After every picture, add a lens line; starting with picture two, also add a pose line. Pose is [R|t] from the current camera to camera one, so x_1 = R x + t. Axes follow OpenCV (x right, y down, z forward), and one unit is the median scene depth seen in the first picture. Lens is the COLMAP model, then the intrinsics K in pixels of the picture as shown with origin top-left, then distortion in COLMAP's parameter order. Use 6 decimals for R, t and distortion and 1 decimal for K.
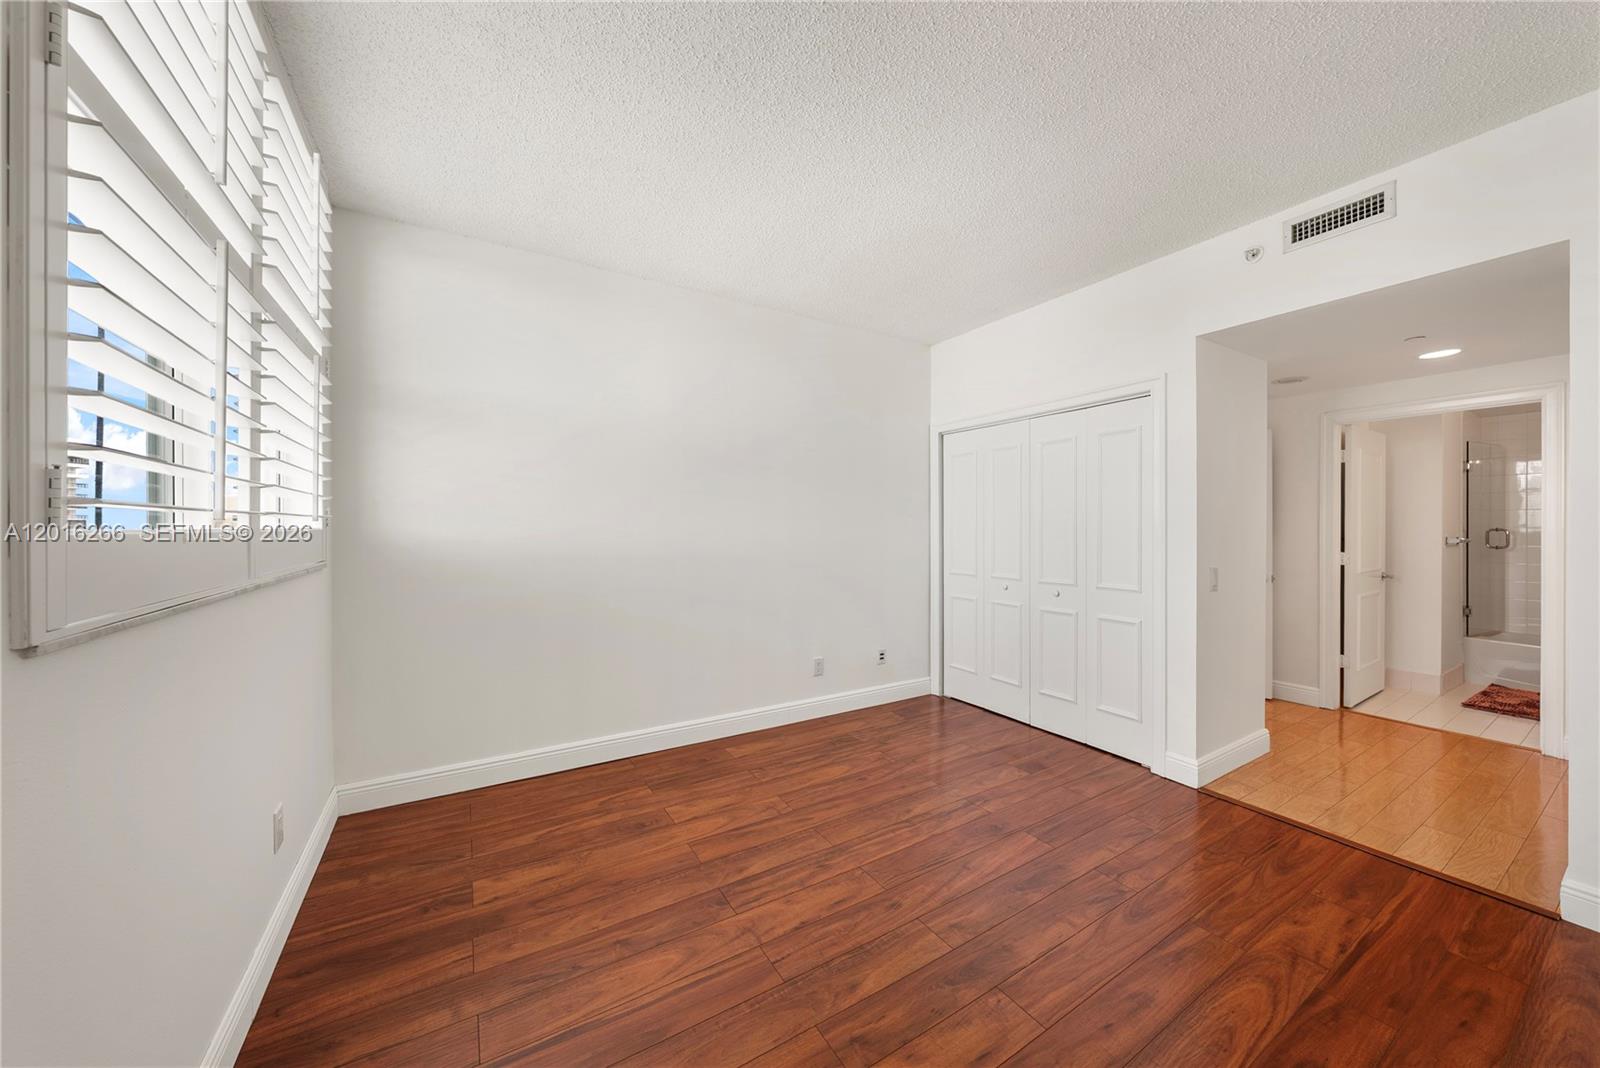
lens RADIAL K [[555.7, 0, 798.3], [0, 555.7, 530.0], [0, 0, 1]] dist [0.001039, 0.000138]
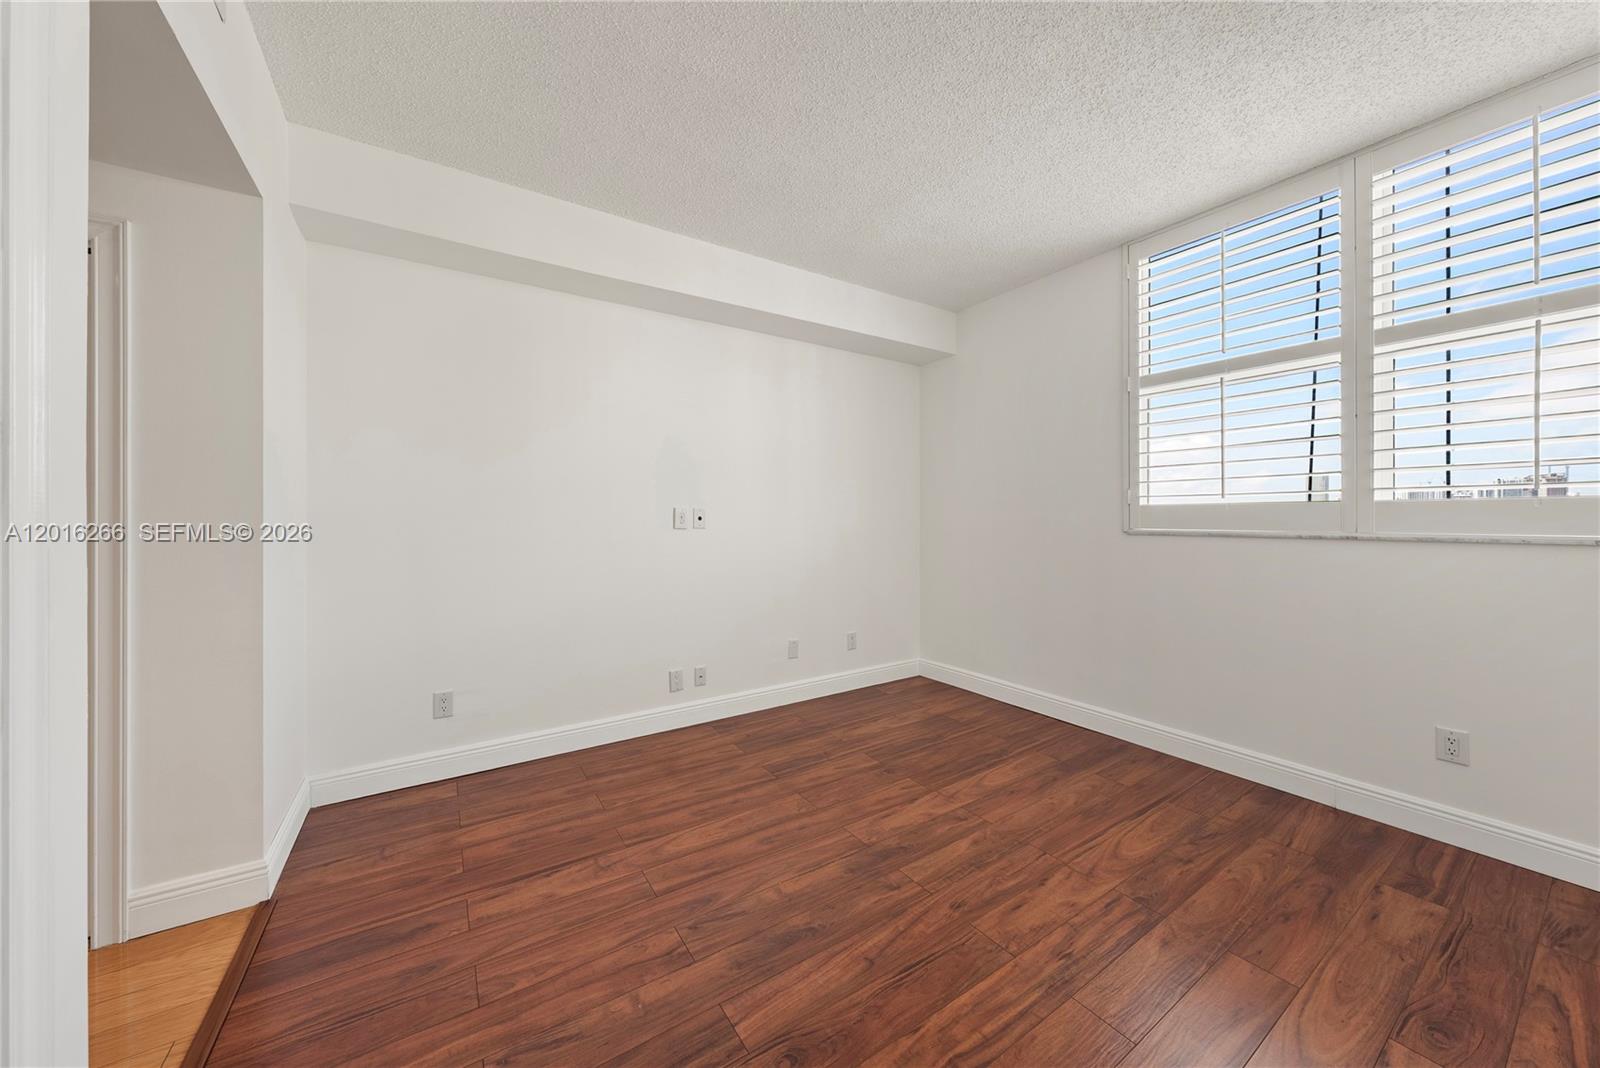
lens RADIAL K [[552.1, 0, 794.2], [0, 552.1, 515.8], [0, 0, 1]] dist [-0.000597, -0.000045]
pose [[-0.999859, -0.001251, -0.016718, 0.370524], [-0.001264, 0.999999, 0.000808, 0.021678], [0.016716, 0.000829, -0.999860, 1.540688]]
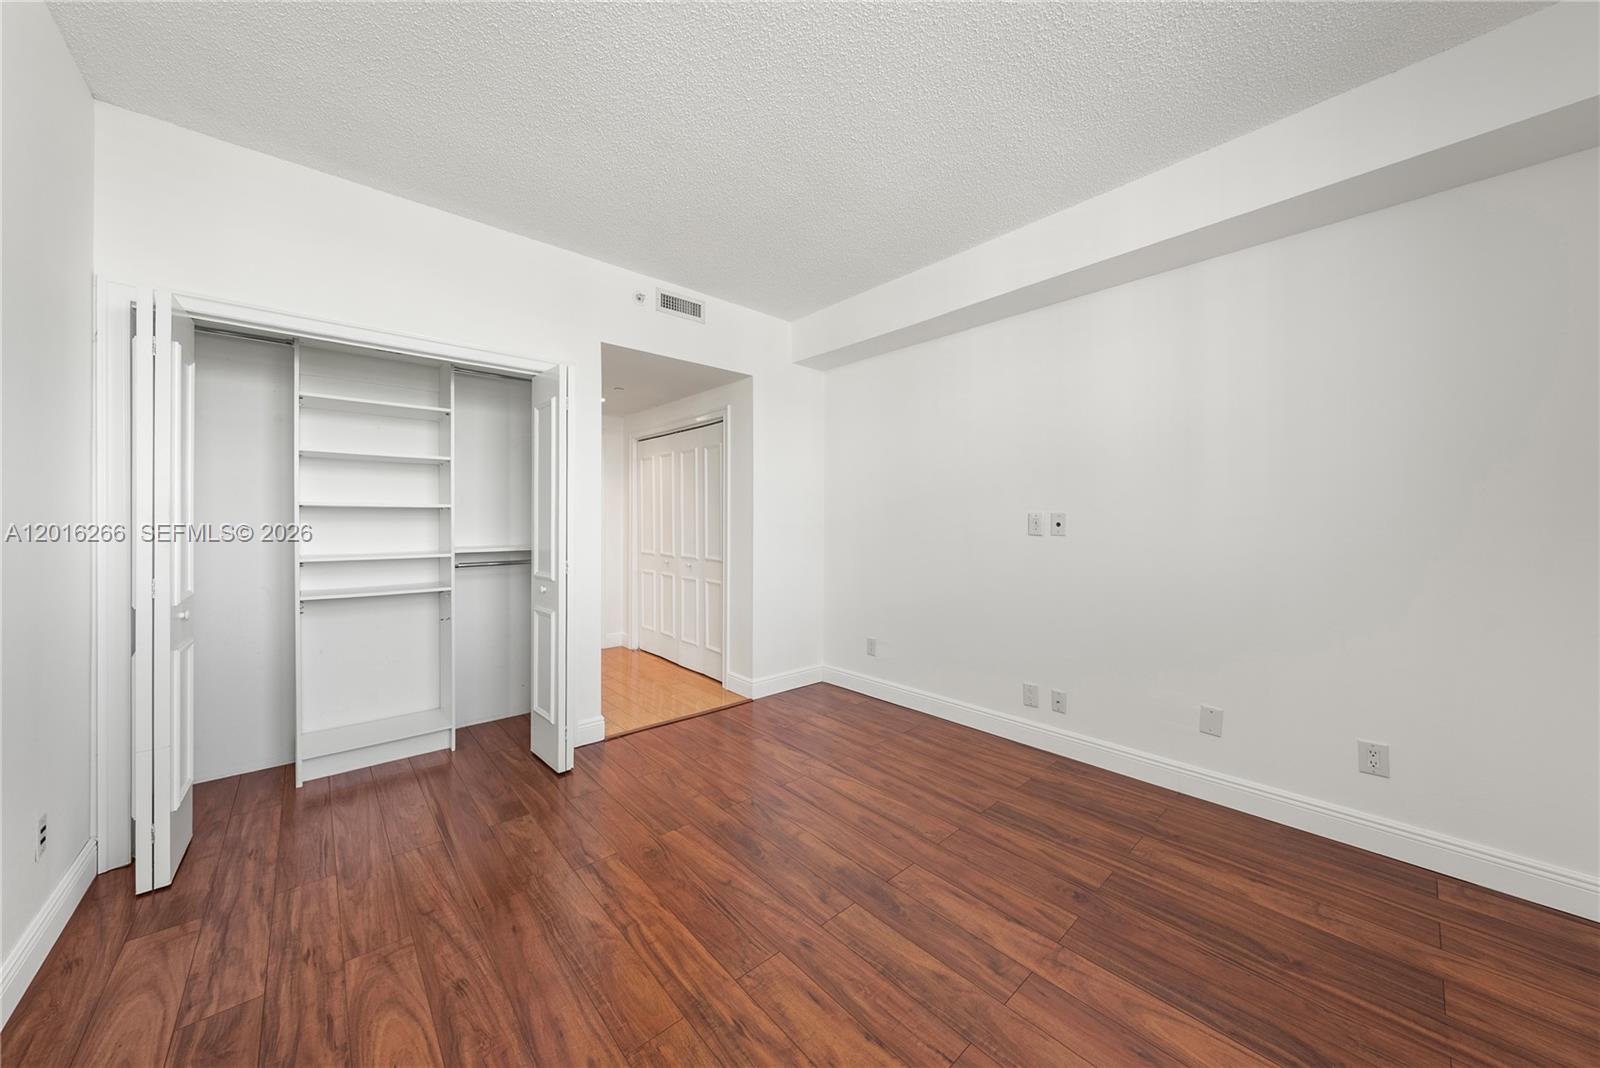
lens RADIAL K [[544.4, 0, 796.2], [0, 544.4, 519.4], [0, 0, 1]] dist [-0.000343, 0.000007]
pose [[-0.174111, 0.001857, 0.984724, -0.523716], [0.002069, 0.999997, -0.001520, 0.019042], [-0.984724, 0.001772, -0.174114, 0.934110]]
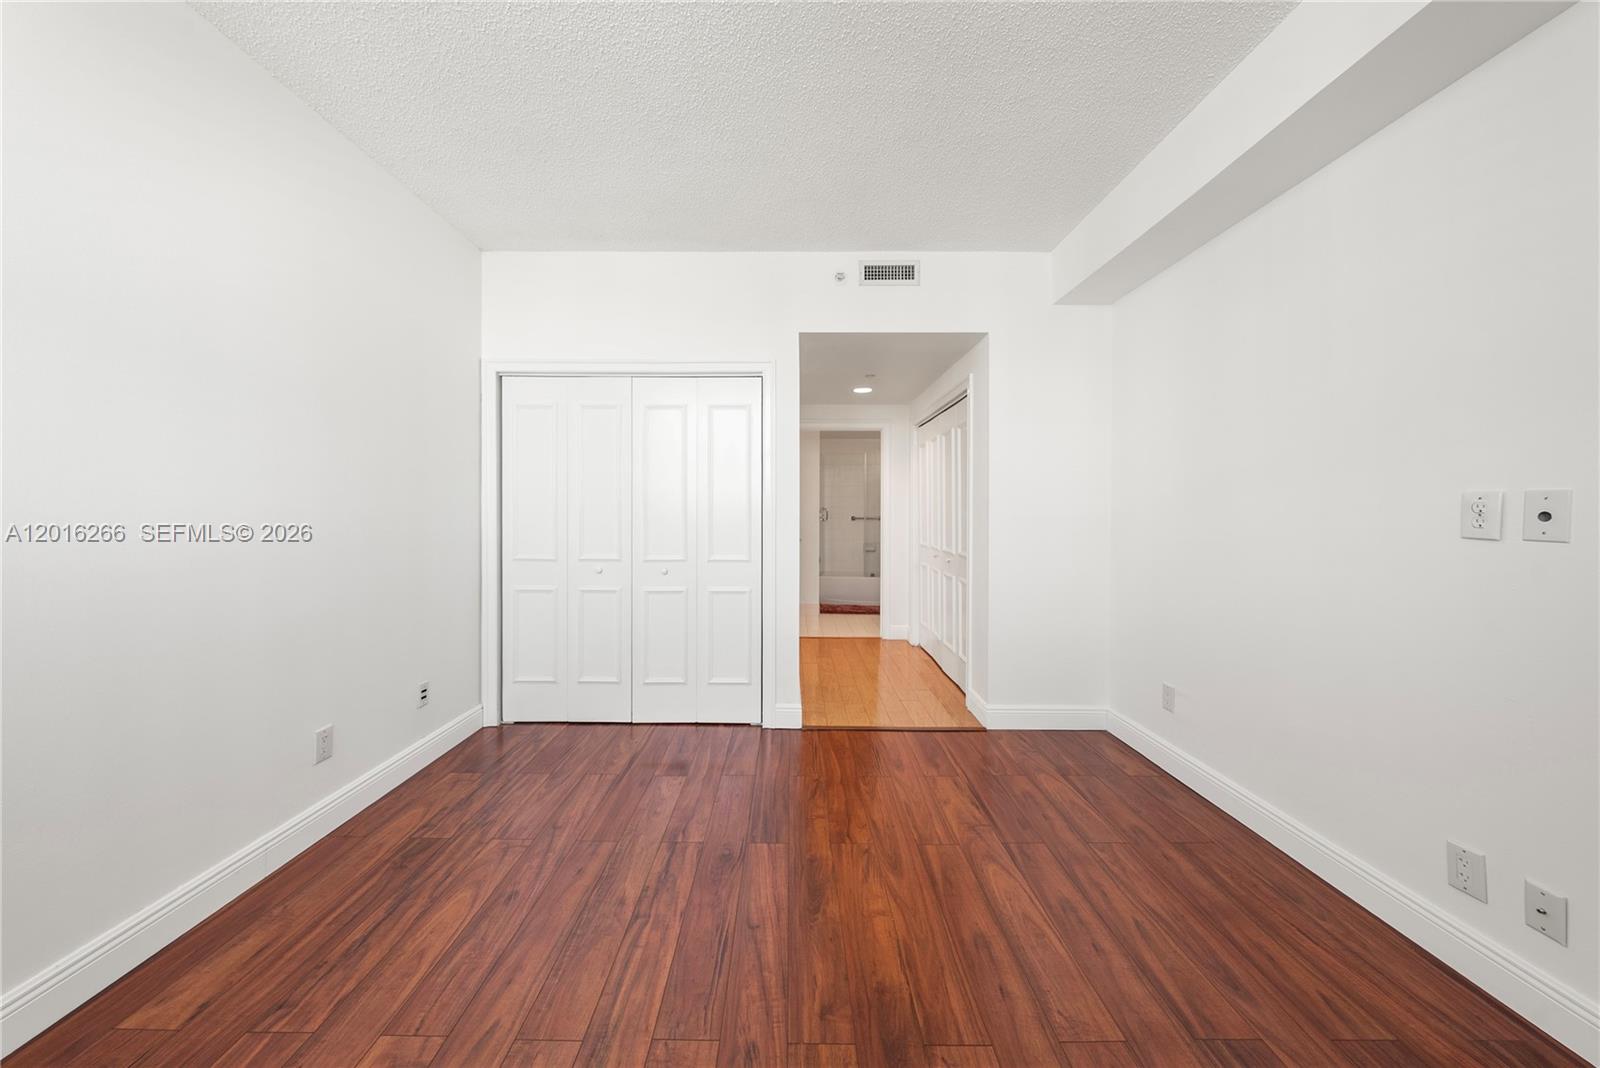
lens RADIAL K [[544.5, 0, 792.6], [0, 544.5, 513.3], [0, 0, 1]] dist [0.000383, 0.000075]
pose [[0.523398, -0.002146, 0.852086, -0.284340], [0.001943, 0.999997, 0.001325, 0.024583], [-0.852086, 0.000962, 0.523400, 0.496616]]
